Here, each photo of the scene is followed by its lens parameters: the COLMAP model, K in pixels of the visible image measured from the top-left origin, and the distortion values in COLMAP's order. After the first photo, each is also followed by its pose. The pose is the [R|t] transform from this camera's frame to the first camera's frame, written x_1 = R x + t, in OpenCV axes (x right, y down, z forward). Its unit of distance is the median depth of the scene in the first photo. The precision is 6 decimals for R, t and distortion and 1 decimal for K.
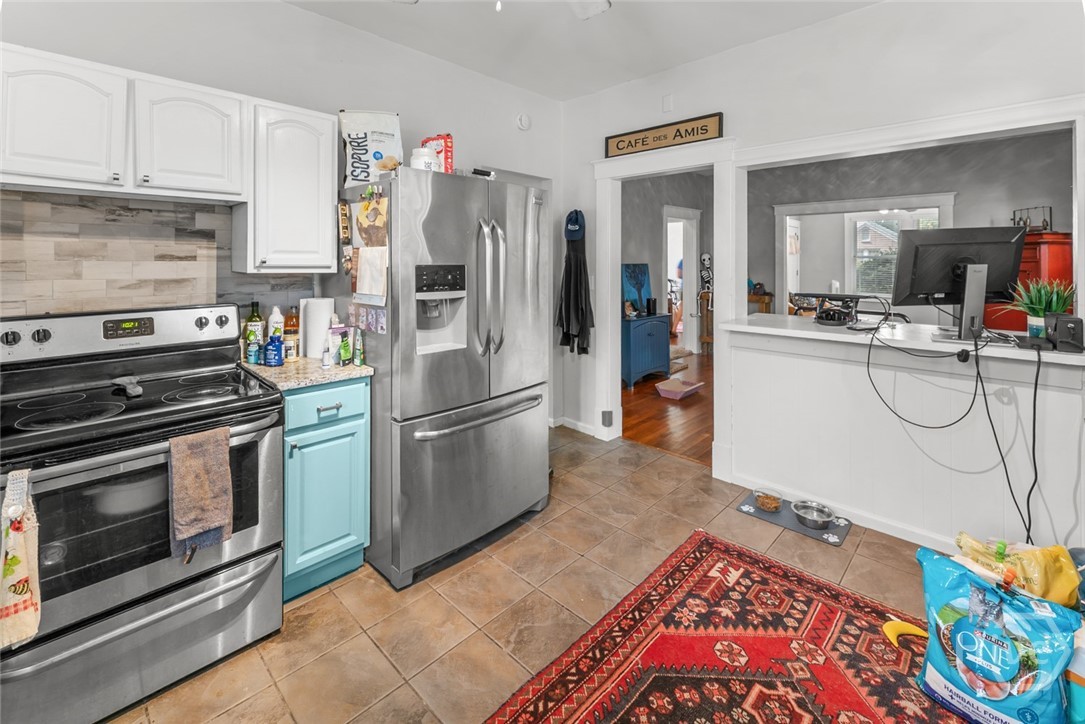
lens RADIAL K [[471.7, 0, 535.5], [0, 471.7, 270.4], [0, 0, 1]] dist [-0.008141, 0.000995]
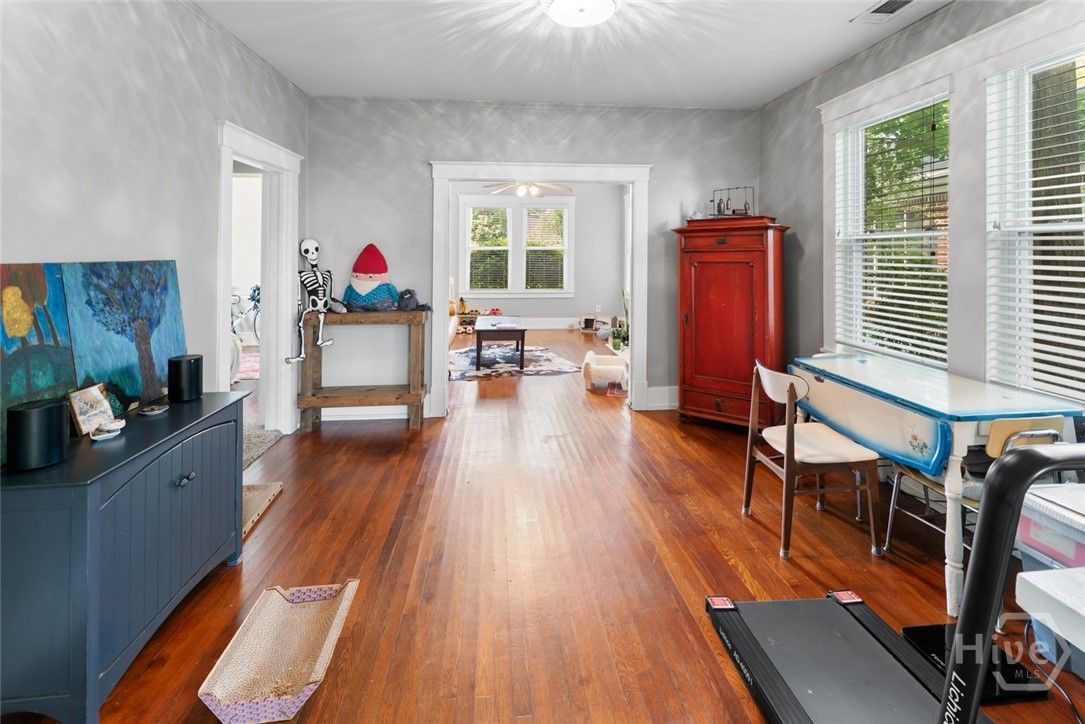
lens RADIAL K [[470.3, 0, 547.0], [0, 470.3, 249.1], [0, 0, 1]] dist [0.000829, -0.000099]
pose [[0.629037, 0.001126, 0.777375, 0.421720], [0.022800, 0.999542, -0.019897, -0.032506], [-0.777041, 0.030240, 0.628723, 1.670679]]
